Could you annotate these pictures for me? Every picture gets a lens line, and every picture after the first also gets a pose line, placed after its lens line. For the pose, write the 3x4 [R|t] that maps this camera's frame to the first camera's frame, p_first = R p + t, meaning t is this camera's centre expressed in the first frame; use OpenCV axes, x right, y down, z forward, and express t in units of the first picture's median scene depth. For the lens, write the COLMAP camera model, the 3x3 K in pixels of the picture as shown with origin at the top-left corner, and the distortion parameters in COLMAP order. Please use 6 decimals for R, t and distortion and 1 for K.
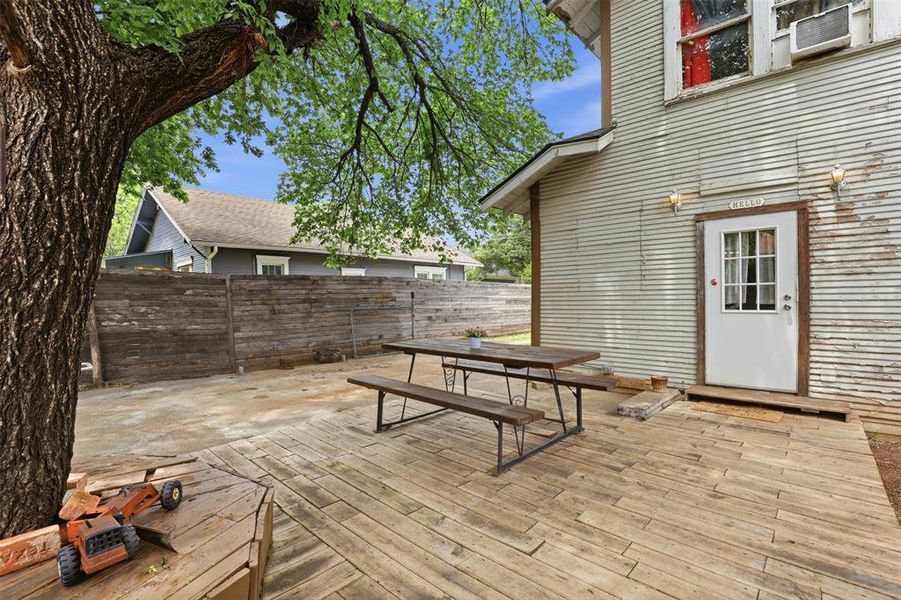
lens RADIAL K [[424.7, 0, 458.9], [0, 424.7, 306.4], [0, 0, 1]] dist [-0.030074, 0.001004]
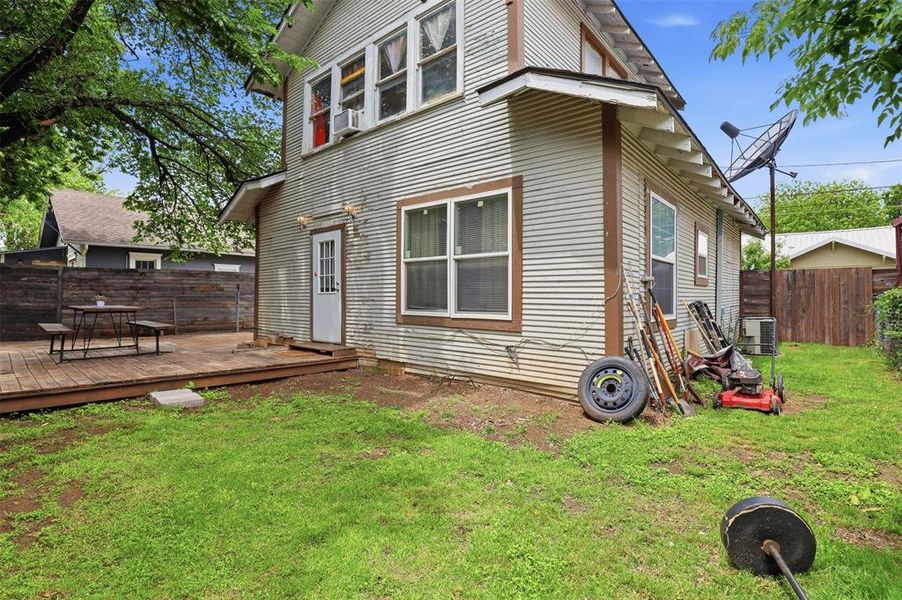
lens RADIAL K [[434.5, 0, 457.8], [0, 434.5, 289.4], [0, 0, 1]] dist [-0.032004, 0.000460]
pose [[0.999579, 0.014583, 0.025086, 0.768486], [-0.013524, 0.999031, -0.041884, 0.040496], [-0.025672, 0.041527, 0.998808, -0.421886]]
